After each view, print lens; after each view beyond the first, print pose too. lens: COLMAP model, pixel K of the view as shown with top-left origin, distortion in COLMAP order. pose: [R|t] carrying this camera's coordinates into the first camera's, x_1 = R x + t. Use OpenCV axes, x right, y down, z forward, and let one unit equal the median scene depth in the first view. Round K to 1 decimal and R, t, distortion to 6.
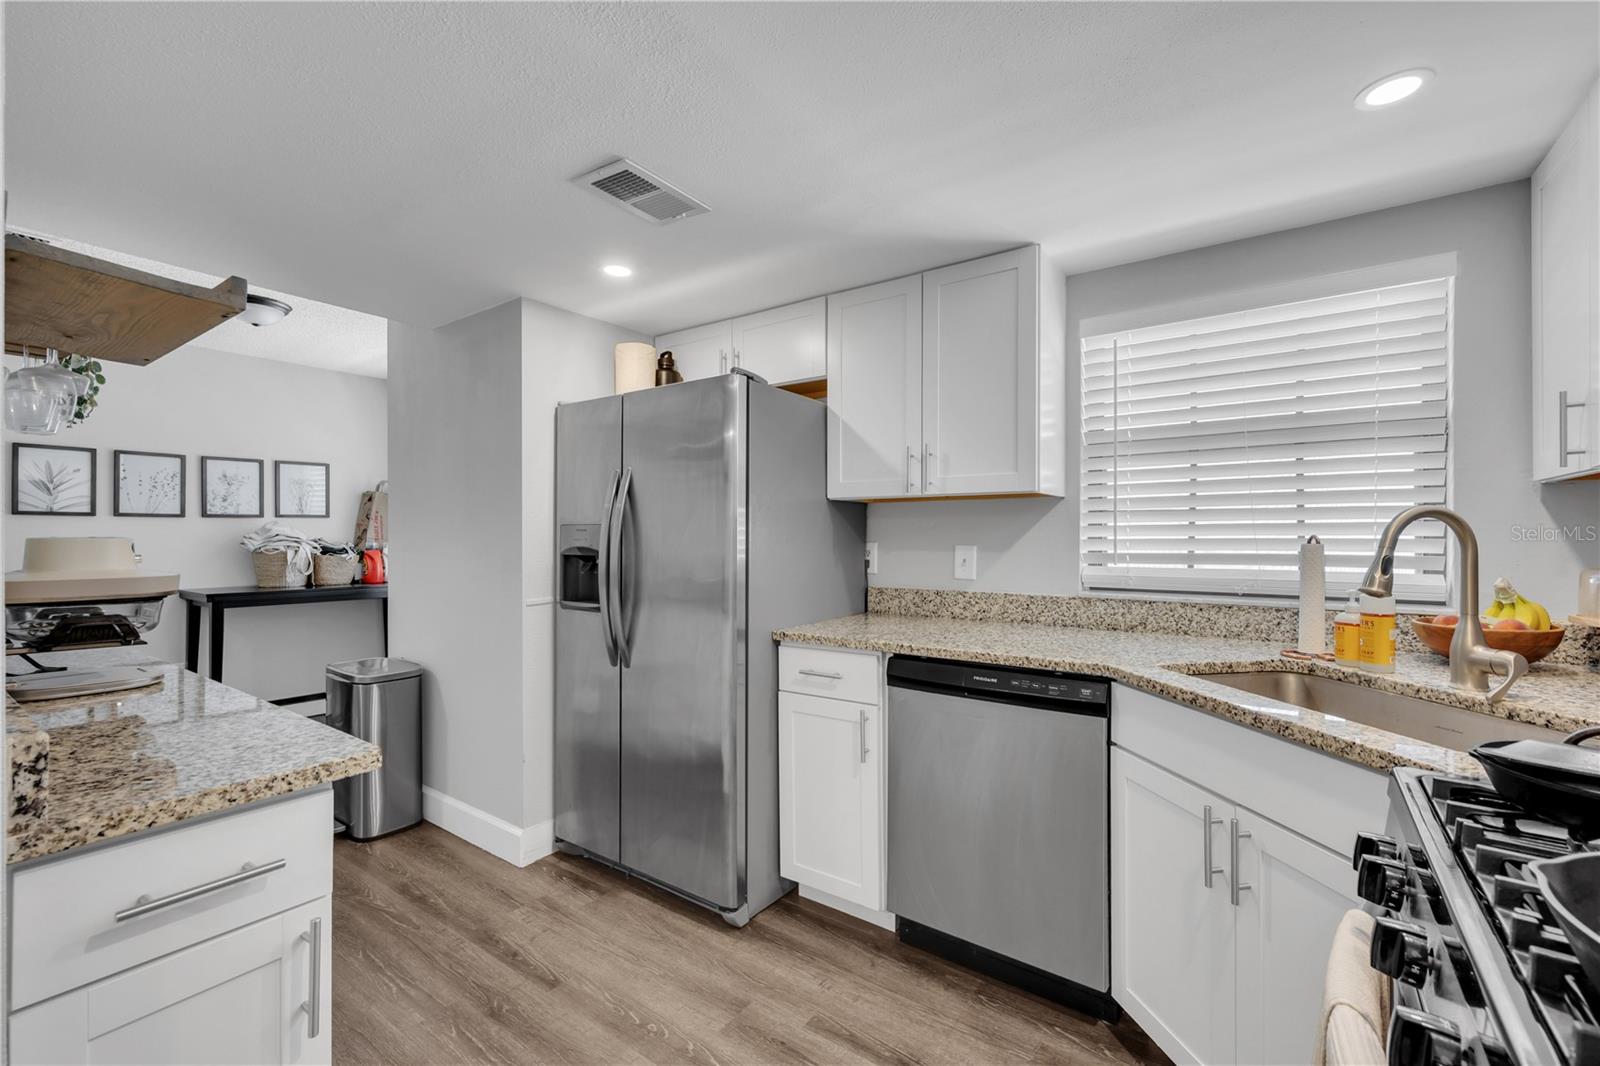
lens RADIAL K [[653.0, 0, 800.0], [0, 653.0, 533.0], [0, 0, 1]] dist [-0.001429, -0.000300]
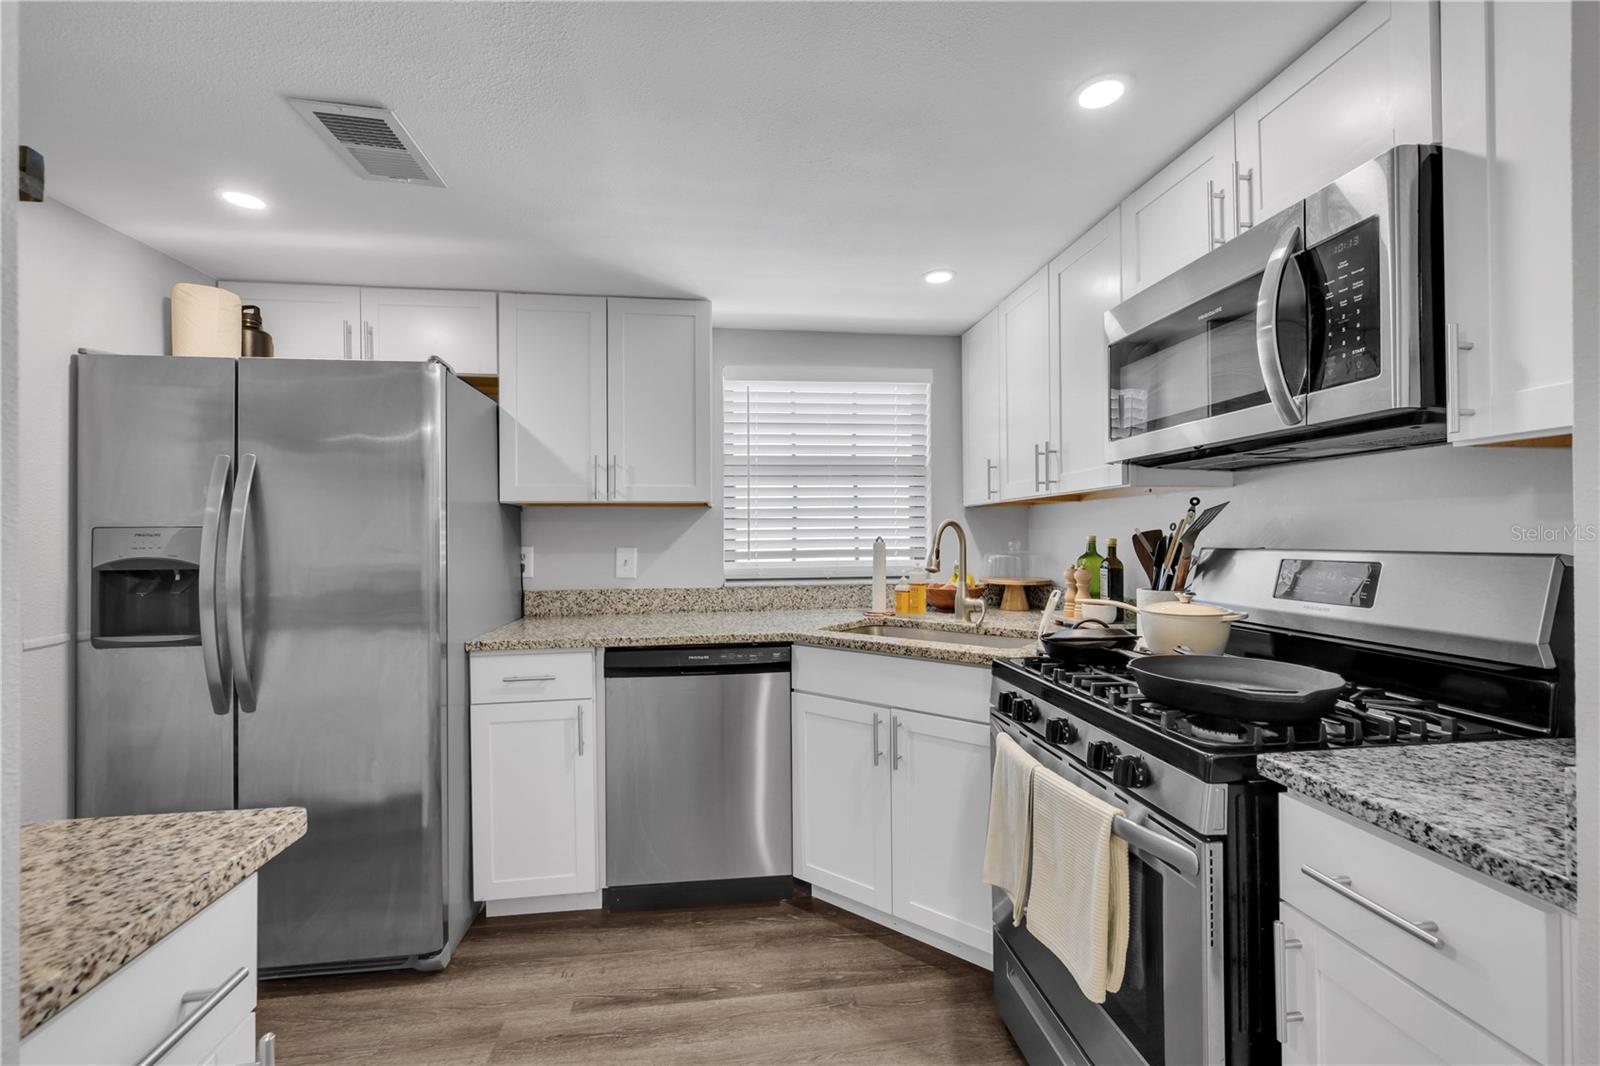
lens RADIAL K [[646.4, 0, 780.4], [0, 646.4, 533.0], [0, 0, 1]] dist [0.001262, -0.000065]
pose [[0.745624, -0.001072, 0.666366, -0.355430], [0.004922, 0.999980, -0.003898, -0.000415], [-0.666348, 0.006186, 0.745615, 0.006986]]
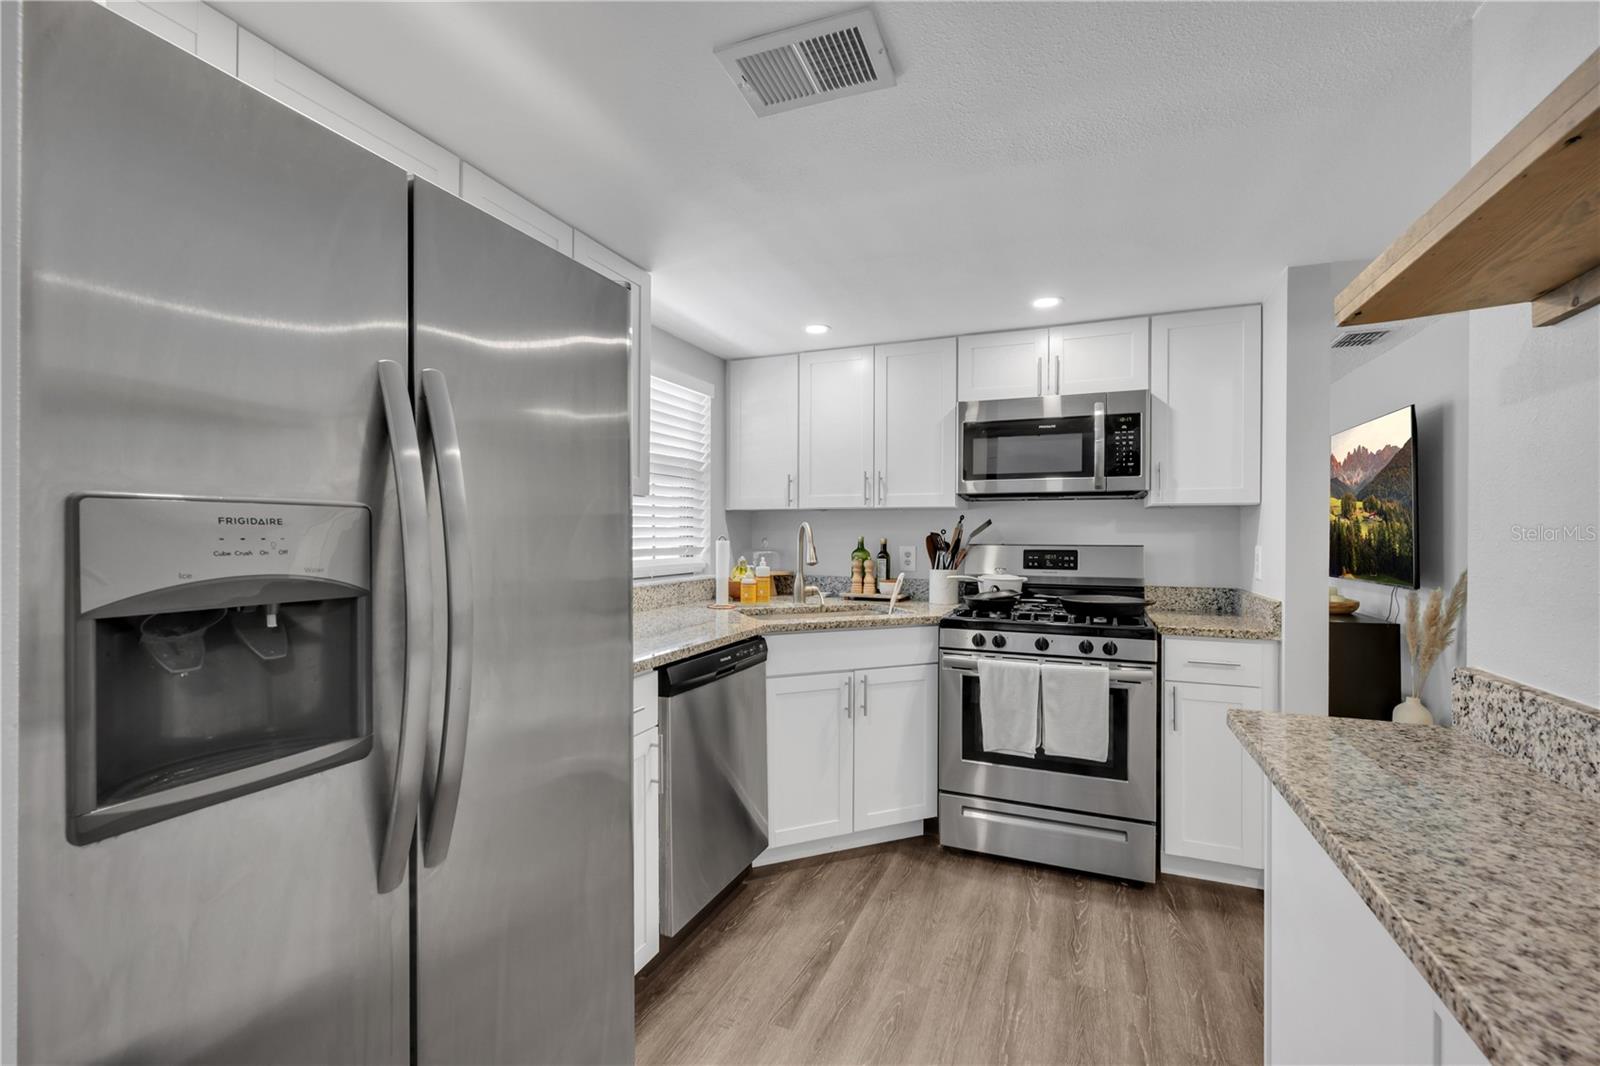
lens RADIAL K [[686.8, 0, 800.0], [0, 686.8, 533.0], [0, 0, 1]] dist [0.001555, -0.000027]
pose [[-0.218054, 0.001042, 0.975936, -0.850800], [-0.007933, 0.999965, -0.002840, -0.000251], [-0.975904, -0.008361, -0.218038, 1.017346]]
